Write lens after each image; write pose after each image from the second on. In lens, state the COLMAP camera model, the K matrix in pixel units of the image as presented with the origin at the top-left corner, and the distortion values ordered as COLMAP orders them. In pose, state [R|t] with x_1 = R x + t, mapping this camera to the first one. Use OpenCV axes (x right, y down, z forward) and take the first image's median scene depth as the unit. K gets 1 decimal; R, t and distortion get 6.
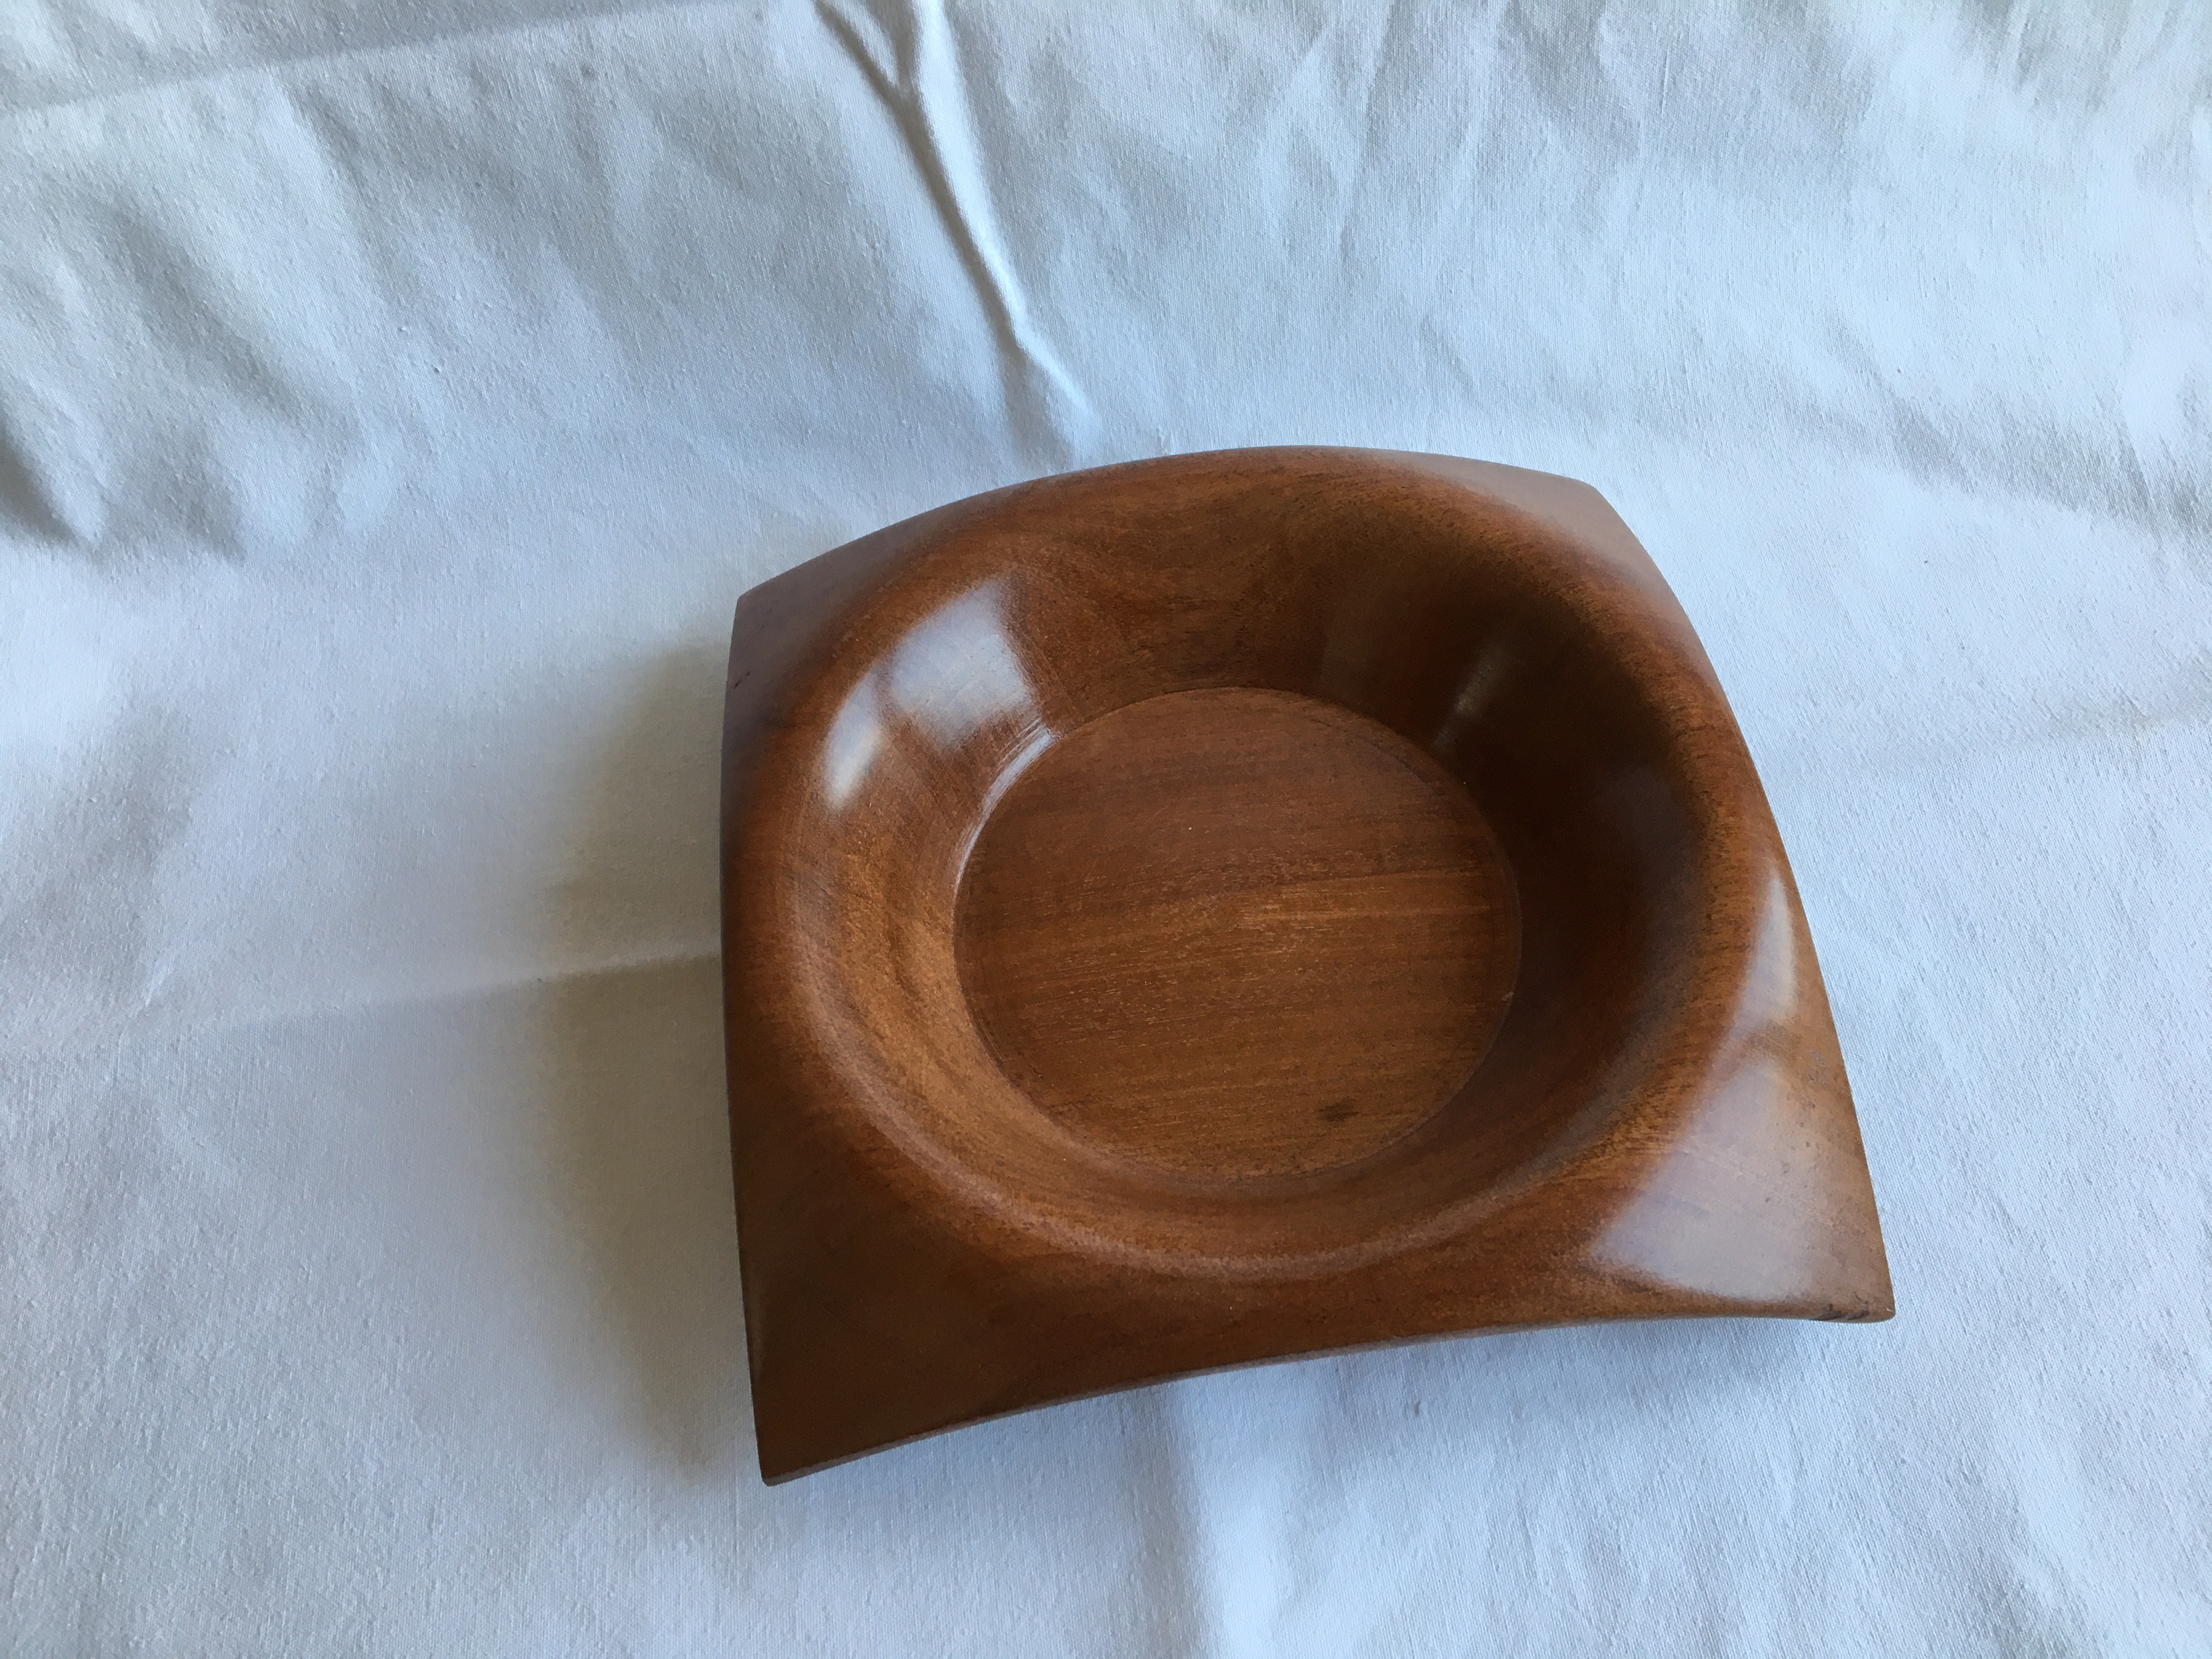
lens RADIAL K [[1864.8, 0, 1104.8], [0, 1864.8, 819.3], [0, 0, 1]] dist [0.043176, -0.078697]
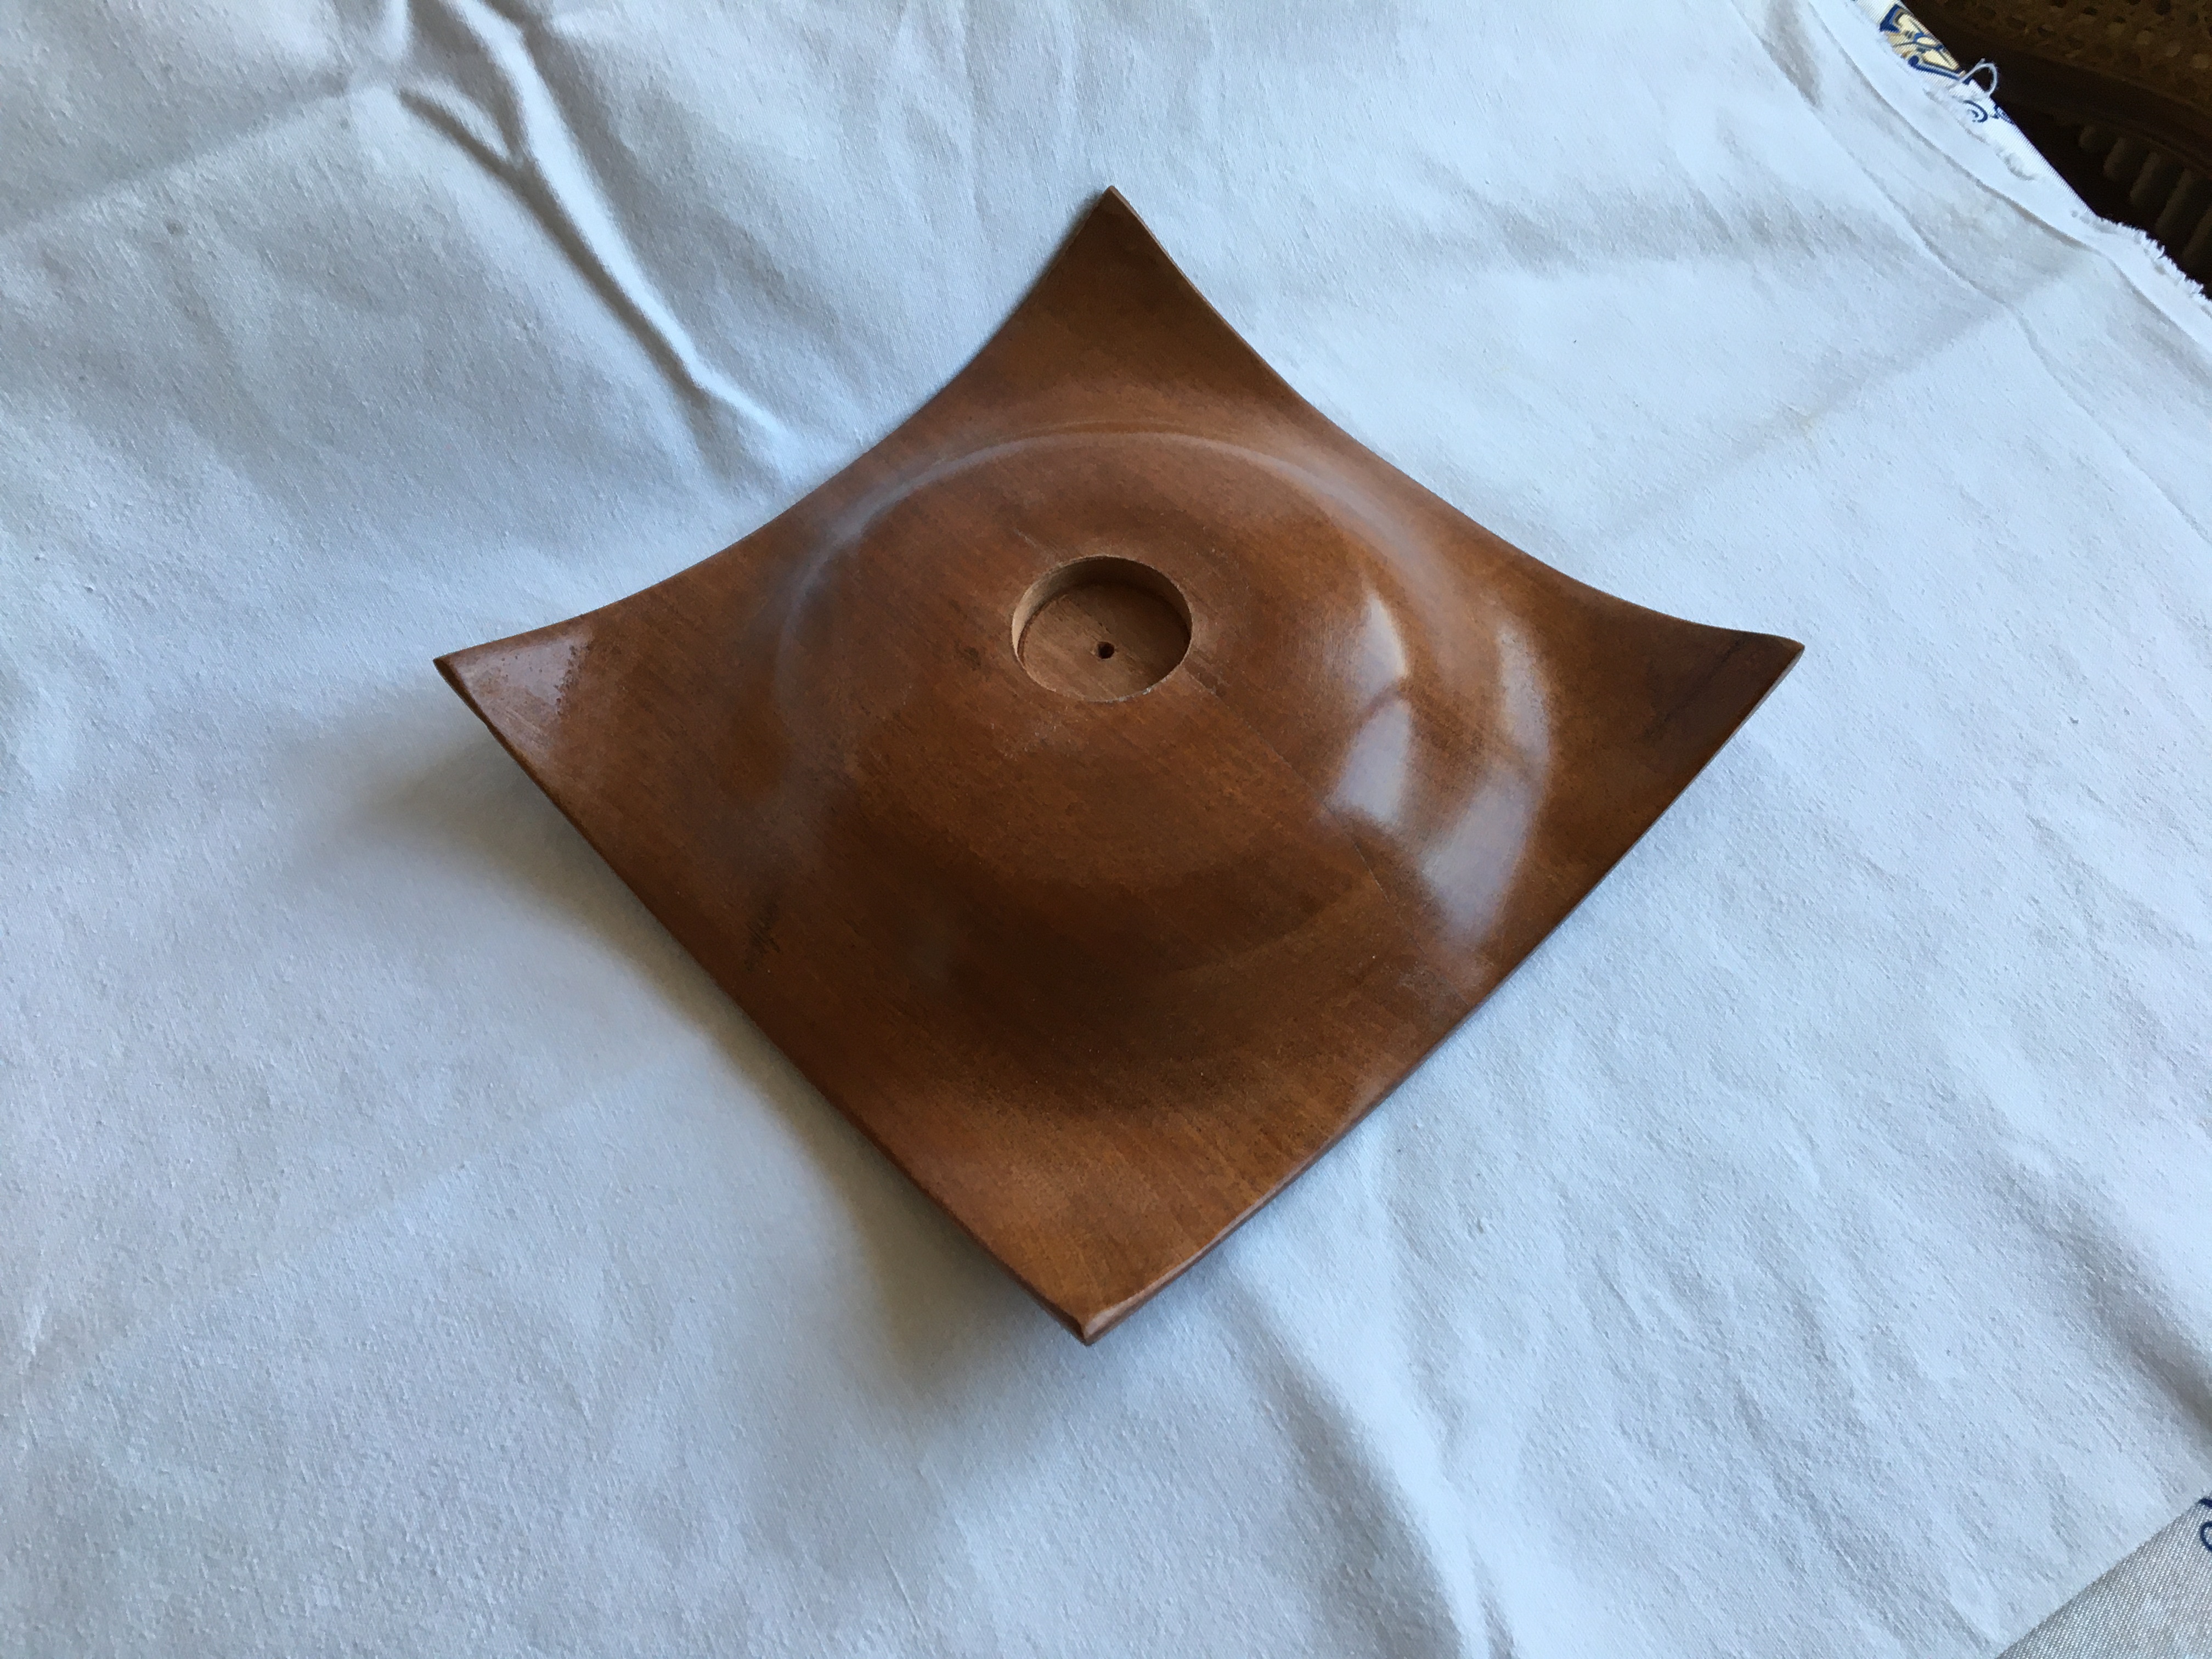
lens RADIAL K [[1857.1, 0, 1092.0], [0, 1857.1, 818.3], [0, 0, 1]] dist [0.044954, -0.073661]
pose [[0.920421, -0.328547, 0.211855, -0.147168], [0.328844, 0.943740, 0.034873, -0.007338], [-0.211394, 0.037570, 0.976679, 0.015532]]
